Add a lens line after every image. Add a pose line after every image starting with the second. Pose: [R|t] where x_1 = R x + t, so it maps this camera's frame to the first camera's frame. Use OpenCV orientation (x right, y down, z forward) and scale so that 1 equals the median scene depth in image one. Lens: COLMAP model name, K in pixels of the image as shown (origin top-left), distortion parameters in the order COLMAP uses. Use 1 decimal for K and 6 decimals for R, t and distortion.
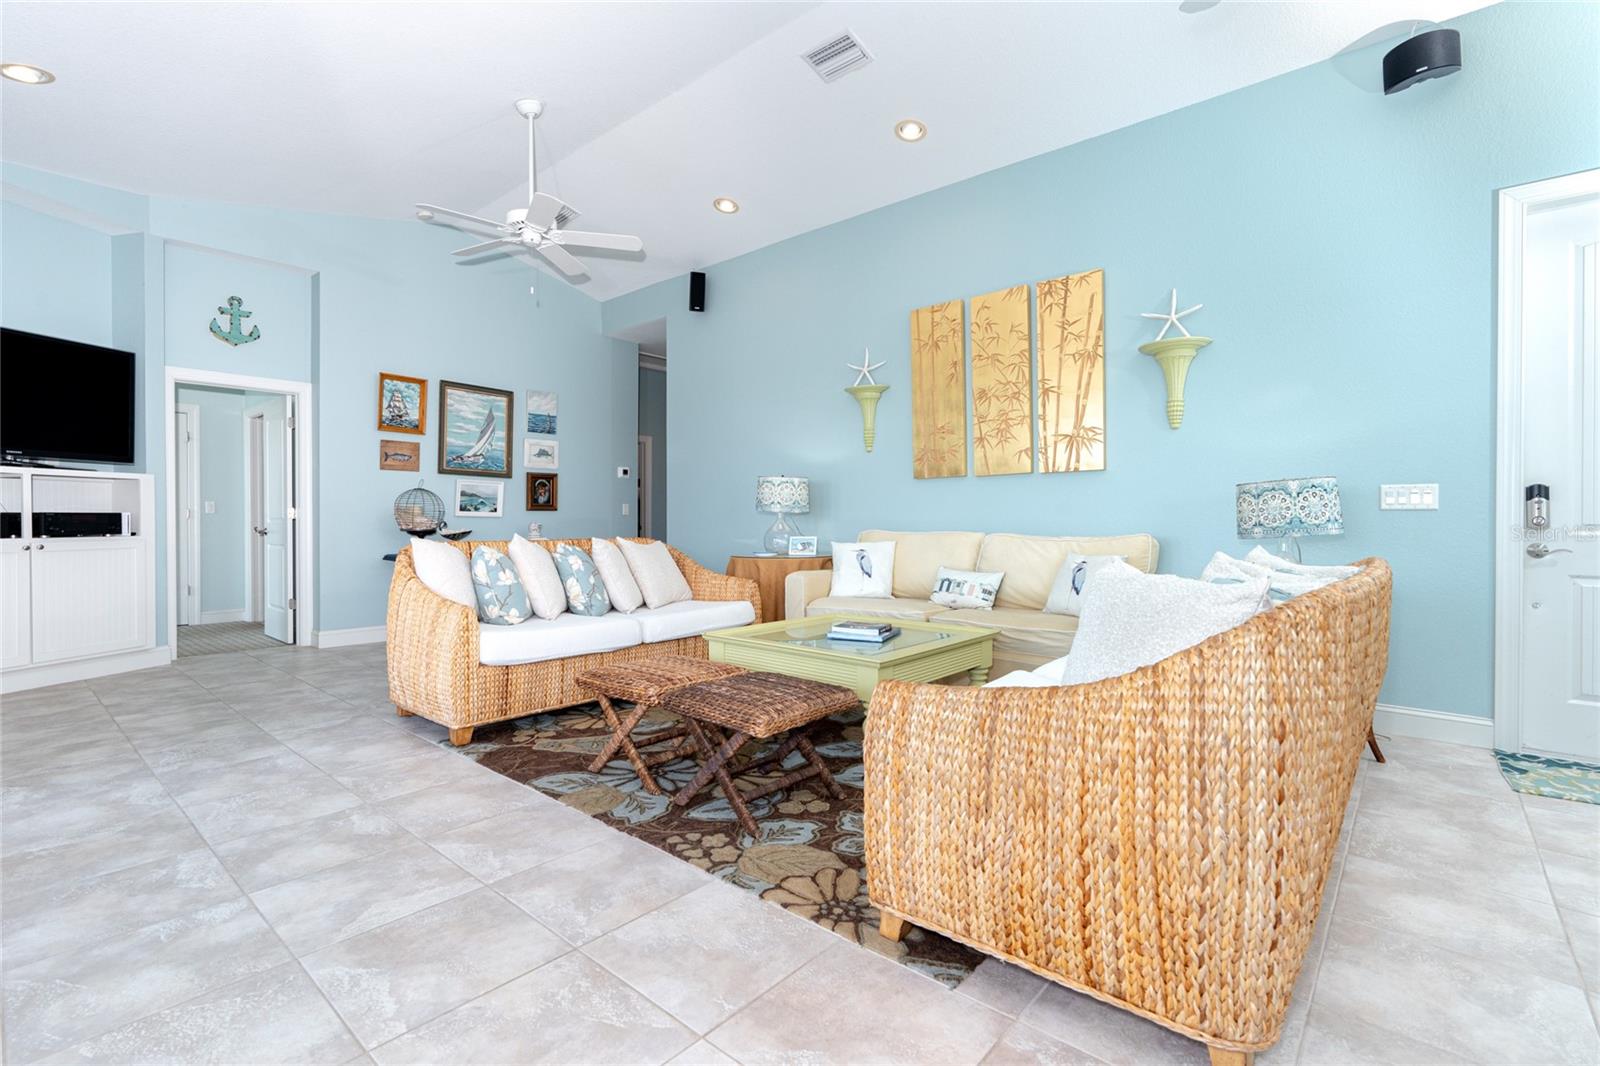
lens RADIAL K [[730.5, 0, 799.9], [0, 730.5, 527.4], [0, 0, 1]] dist [-0.006939, 0.003857]
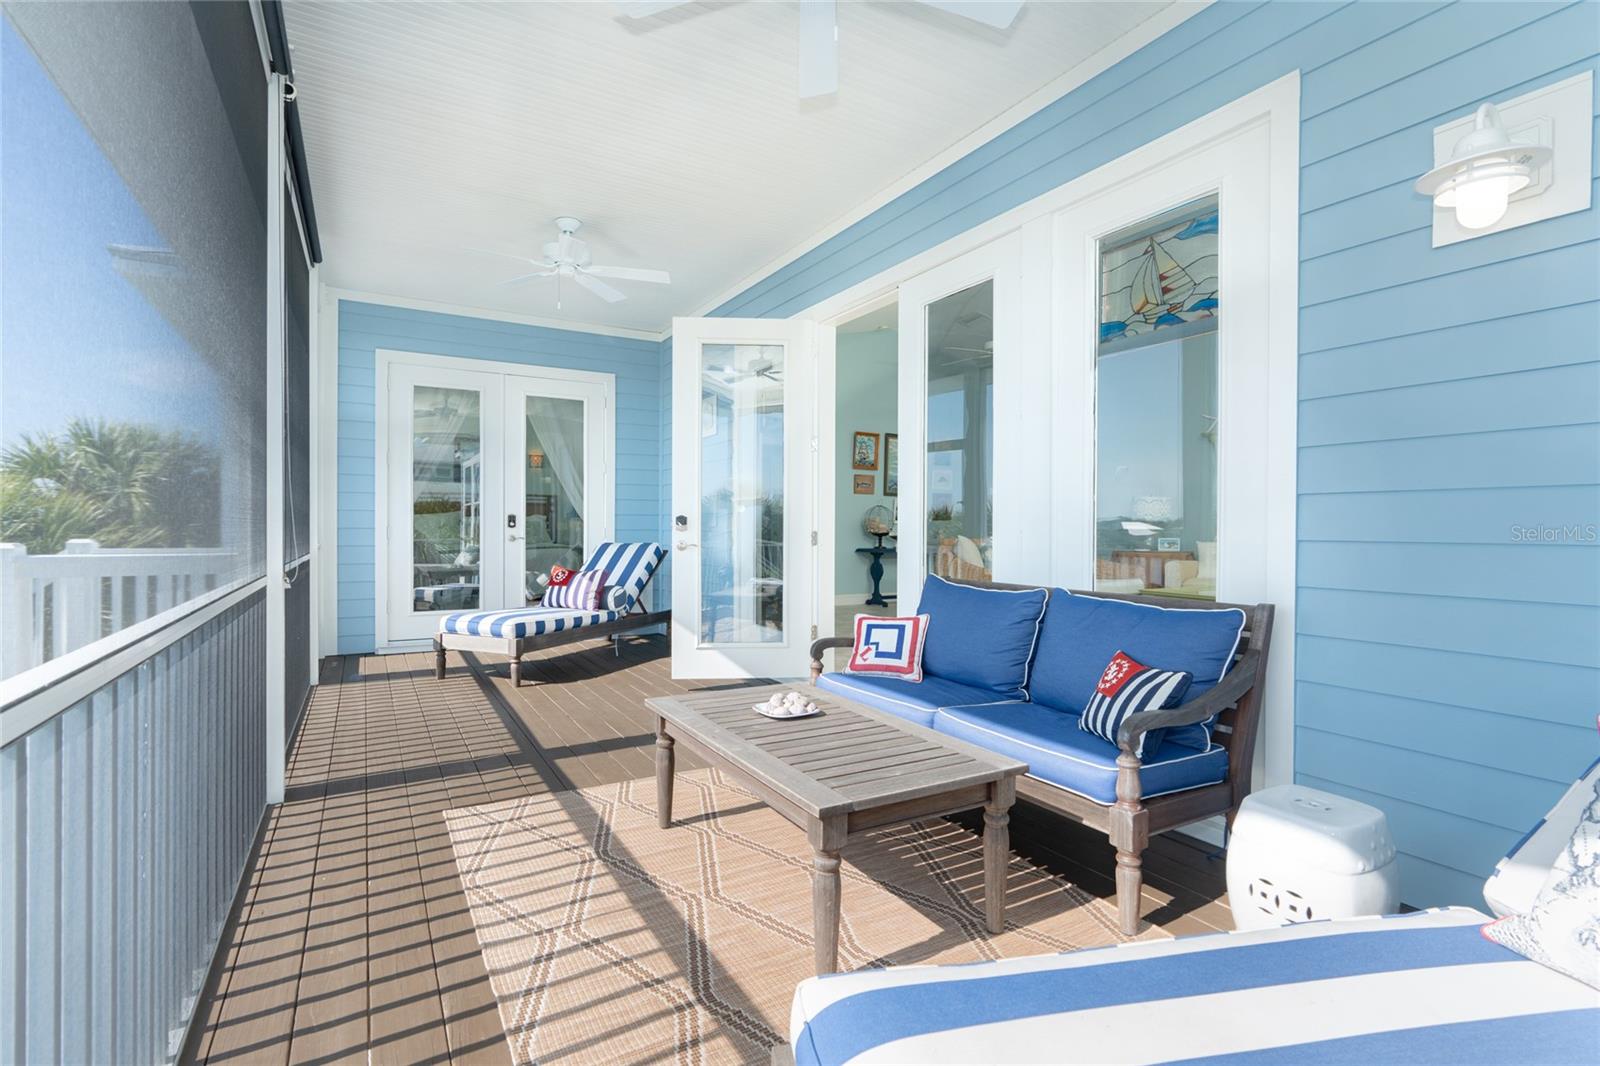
lens RADIAL K [[730.5, 0, 798.9], [0, 730.5, 532.4], [0, 0, 1]] dist [-0.006939, 0.003857]
pose [[0.947992, 0.001776, -0.318288, -0.191949], [-0.002676, 0.999994, -0.002390, 0.006414], [0.318282, 0.003117, 0.947991, -0.501265]]
